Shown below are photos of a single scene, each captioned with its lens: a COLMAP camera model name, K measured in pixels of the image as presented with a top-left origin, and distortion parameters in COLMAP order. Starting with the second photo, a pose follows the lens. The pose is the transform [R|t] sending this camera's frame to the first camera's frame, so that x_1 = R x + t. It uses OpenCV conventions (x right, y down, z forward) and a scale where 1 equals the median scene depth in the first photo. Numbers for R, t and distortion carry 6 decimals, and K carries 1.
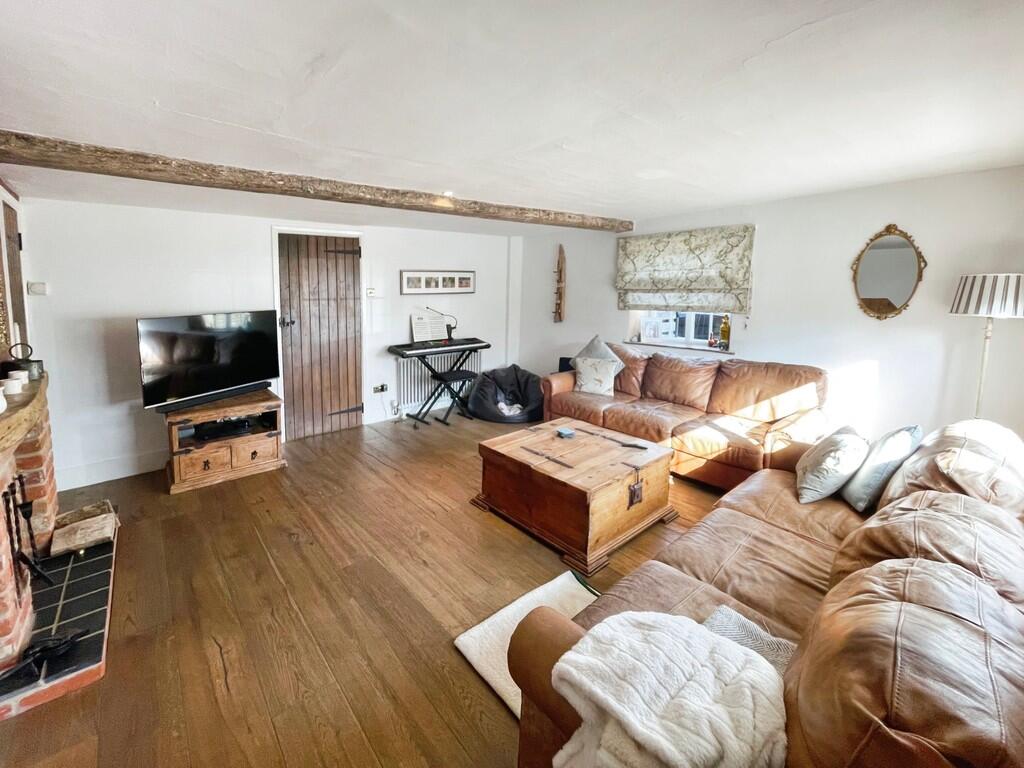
lens RADIAL K [[413.9, 0, 506.4], [0, 413.9, 378.4], [0, 0, 1]] dist [-0.001499, -0.000035]
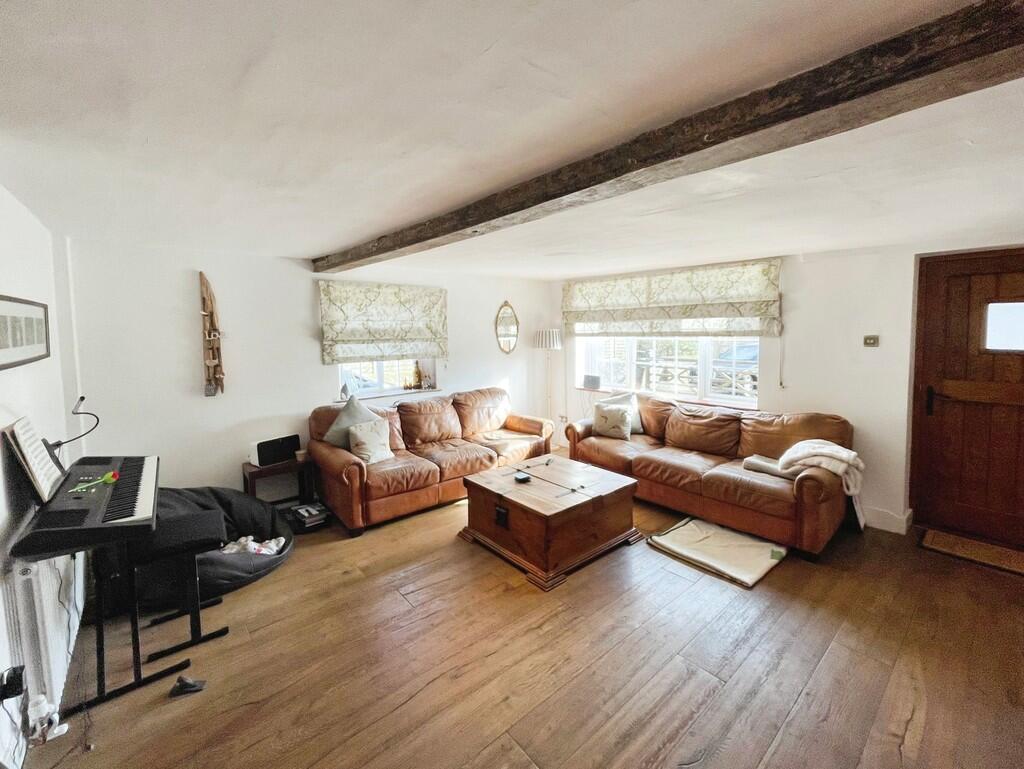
lens RADIAL K [[429.7, 0, 507.7], [0, 429.7, 393.6], [0, 0, 1]] dist [0.001445, -0.000010]
pose [[0.020496, -0.134560, 0.990693, -0.653283], [0.223747, 0.966386, 0.126630, -0.155026], [-0.974432, 0.219069, 0.049914, 0.693854]]
